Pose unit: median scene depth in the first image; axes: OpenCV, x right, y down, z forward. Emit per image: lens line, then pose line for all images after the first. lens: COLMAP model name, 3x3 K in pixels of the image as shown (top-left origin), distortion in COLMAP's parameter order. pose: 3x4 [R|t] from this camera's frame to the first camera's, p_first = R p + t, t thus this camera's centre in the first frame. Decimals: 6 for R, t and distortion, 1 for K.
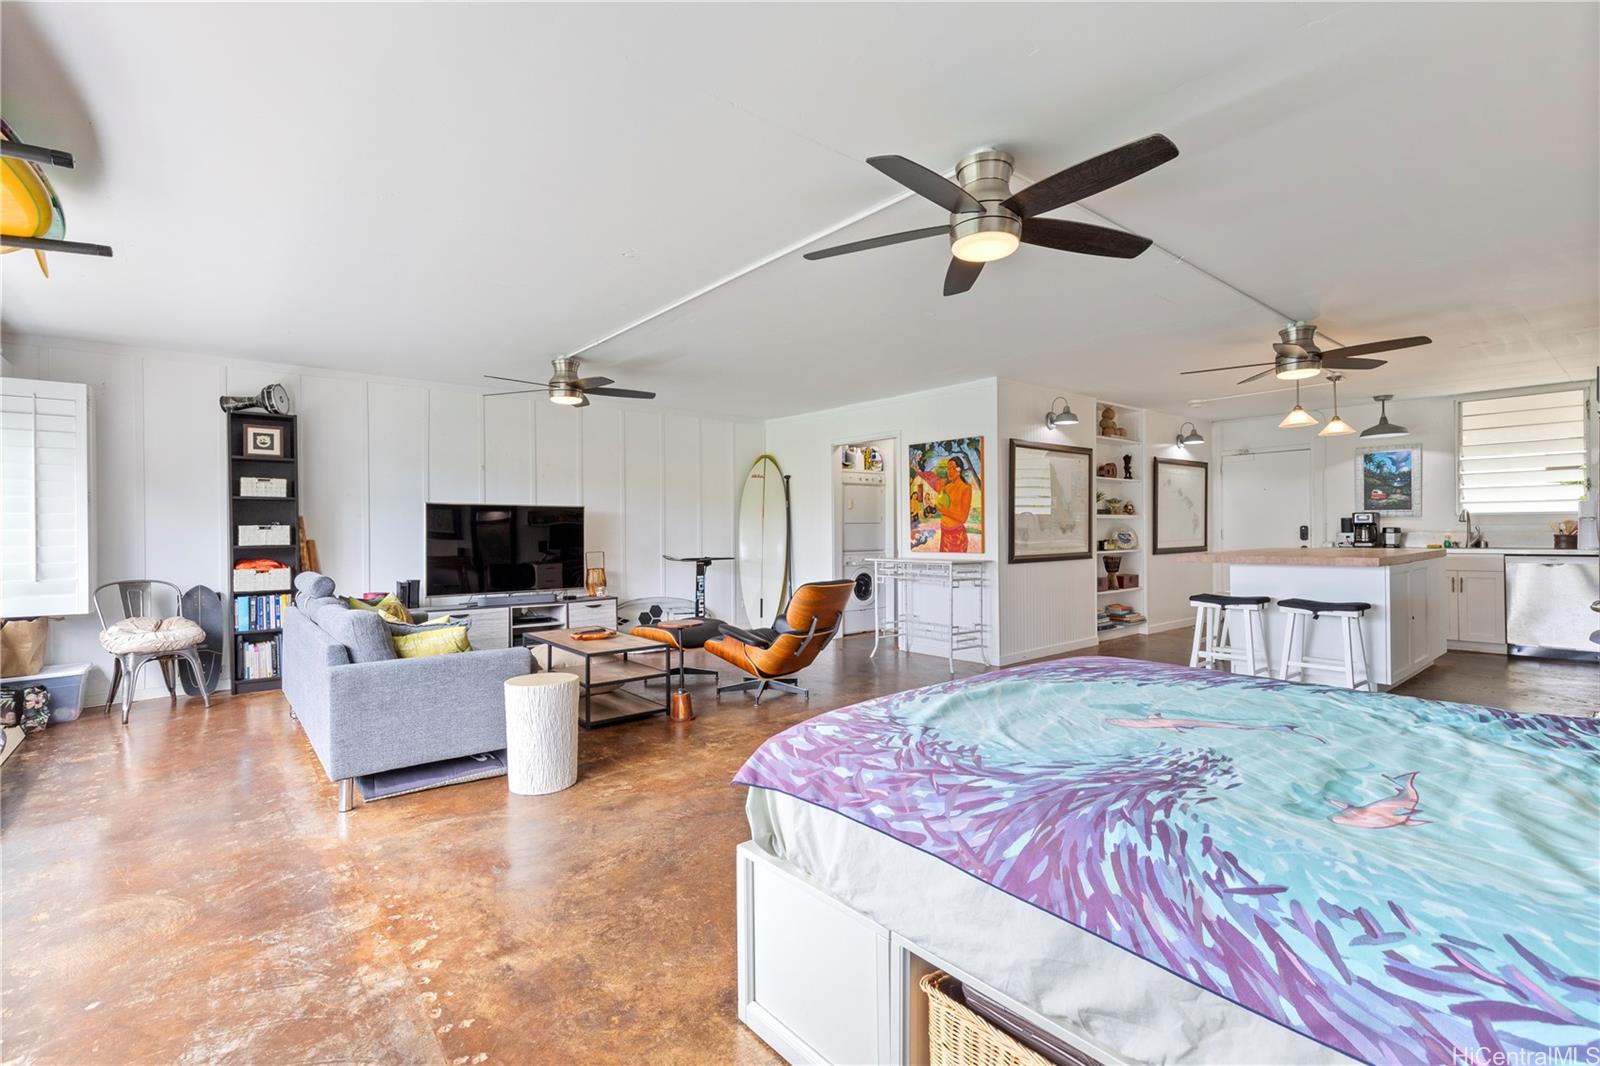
lens RADIAL K [[720.9, 0, 809.7], [0, 720.9, 529.7], [0, 0, 1]] dist [0.009364, -0.002327]
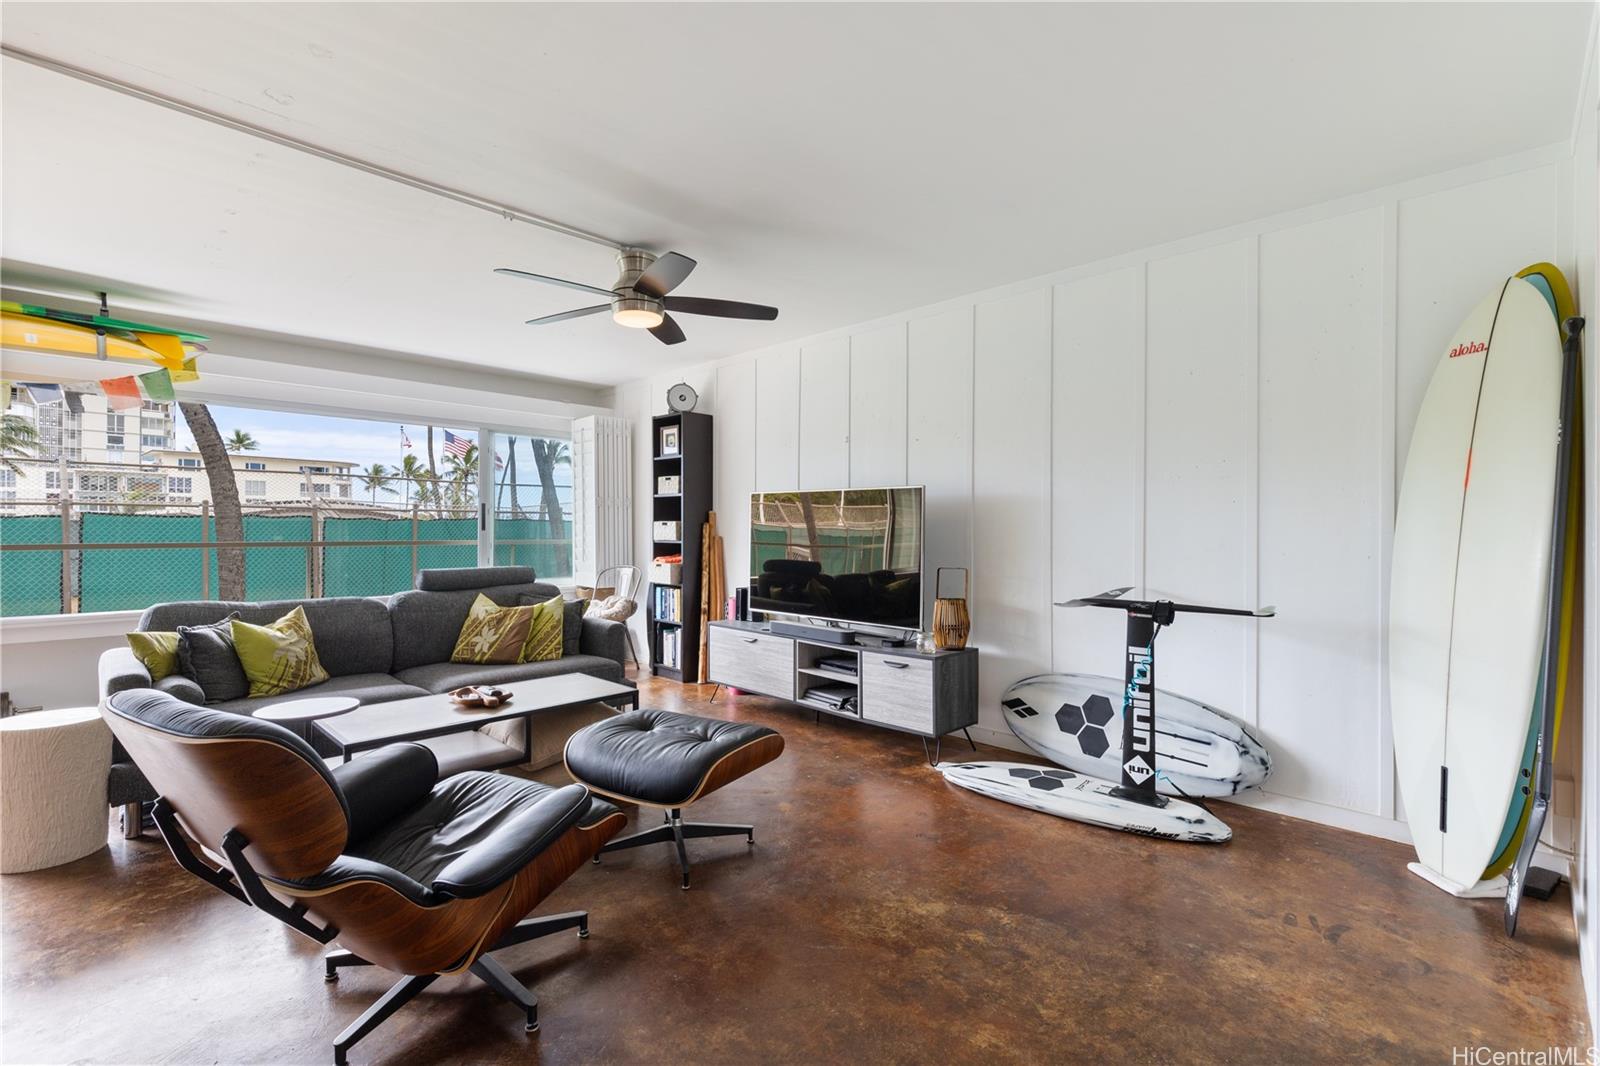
lens RADIAL K [[720.9, 0, 812.7], [0, 720.9, 531.0], [0, 0, 1]] dist [0.009364, -0.002327]
pose [[0.100783, 0.008699, -0.994870, 0.242731], [-0.005199, 0.999953, 0.008217, -0.001432], [0.994895, 0.004344, 0.100823, 0.864697]]
